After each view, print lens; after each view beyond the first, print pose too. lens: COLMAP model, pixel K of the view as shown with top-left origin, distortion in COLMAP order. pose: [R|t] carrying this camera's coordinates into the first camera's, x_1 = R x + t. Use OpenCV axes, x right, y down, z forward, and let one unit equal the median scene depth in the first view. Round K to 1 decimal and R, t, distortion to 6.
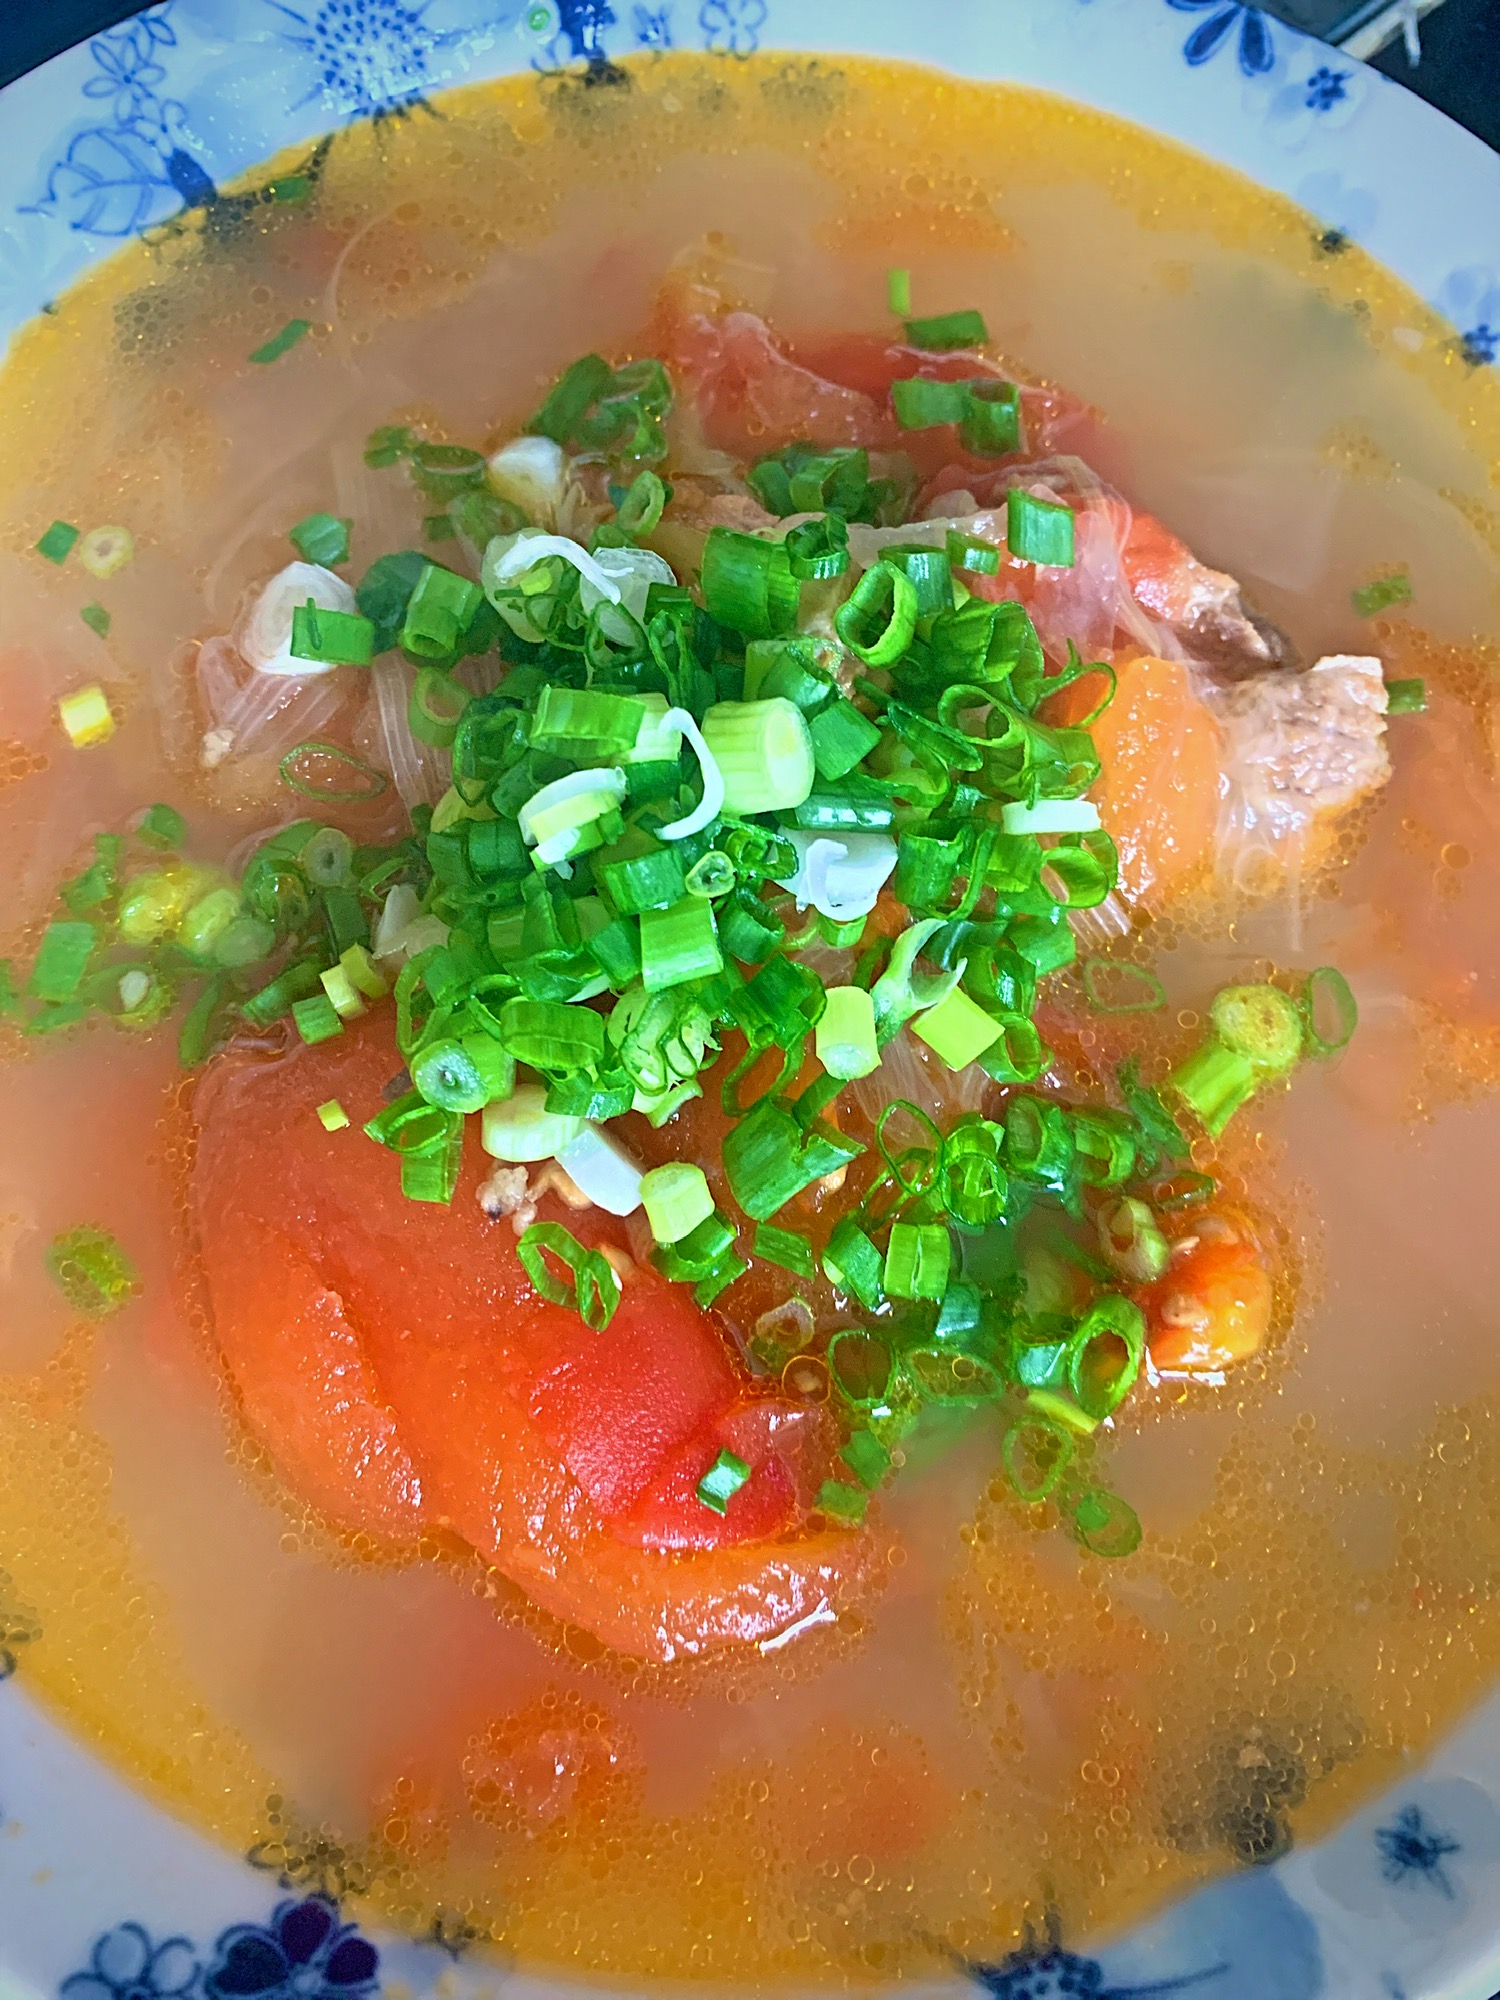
lens RADIAL K [[1511.1, 0, 743.3], [0, 1511.1, 994.5], [0, 0, 1]] dist [-0.016571, -0.003692]
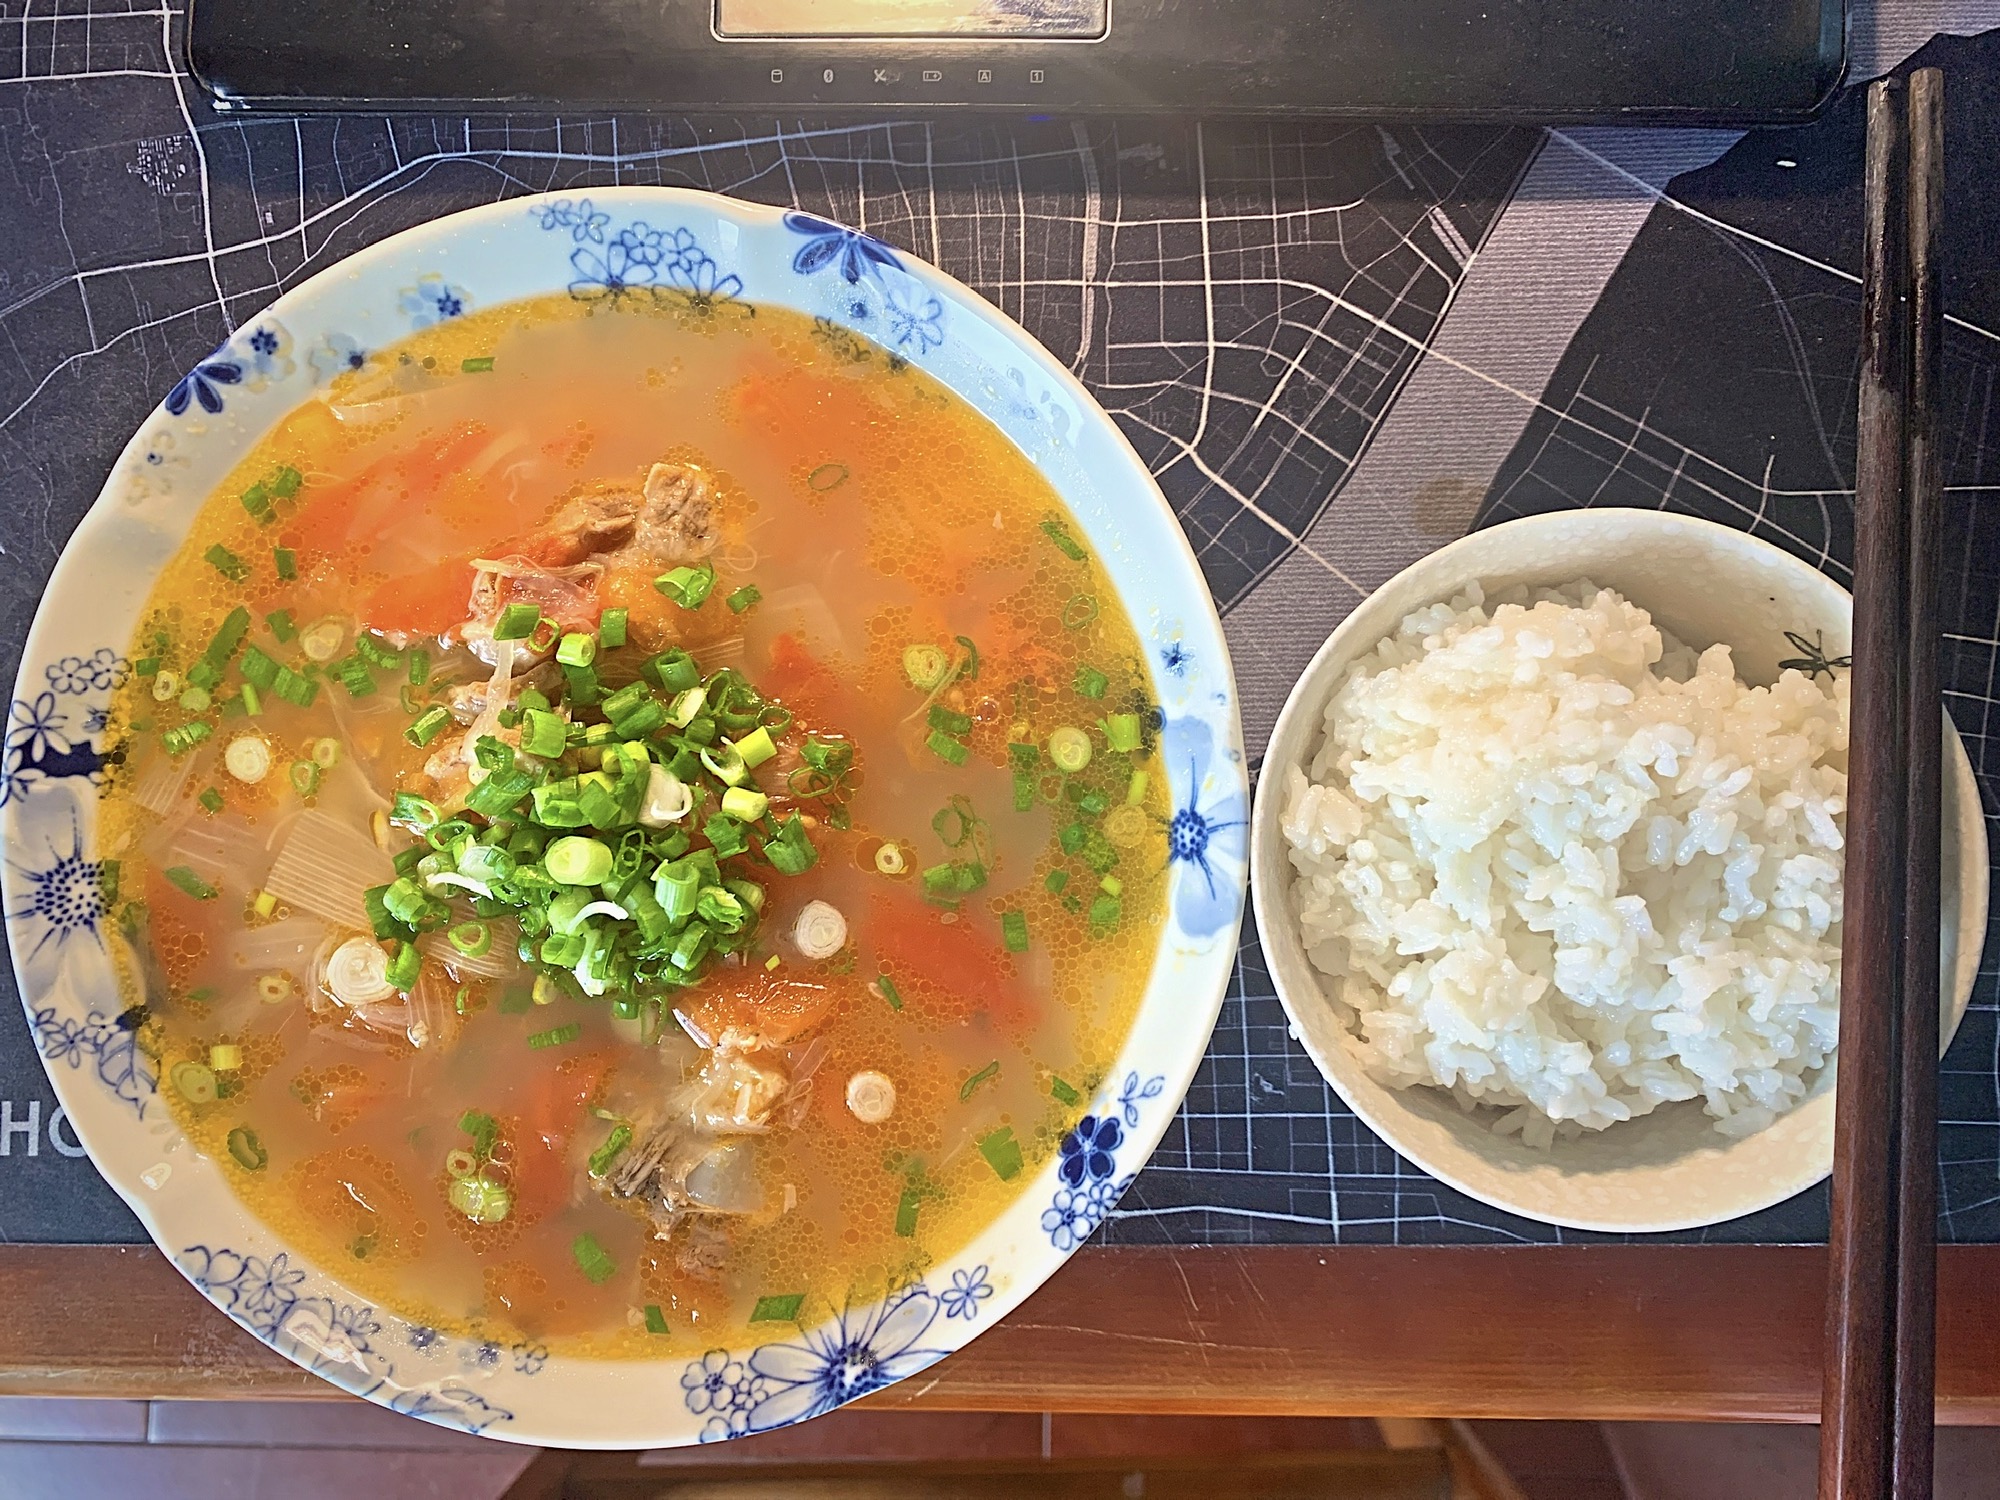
lens RADIAL K [[1511.1, 0, 999.4], [0, 1511.1, 742.9], [0, 0, 1]] dist [-0.016571, -0.003692]
pose [[0.272159, -0.962211, 0.008963, 0.171649], [0.934722, 0.266573, 0.235019, -0.121209], [-0.228527, -0.055584, 0.971949, -0.822436]]
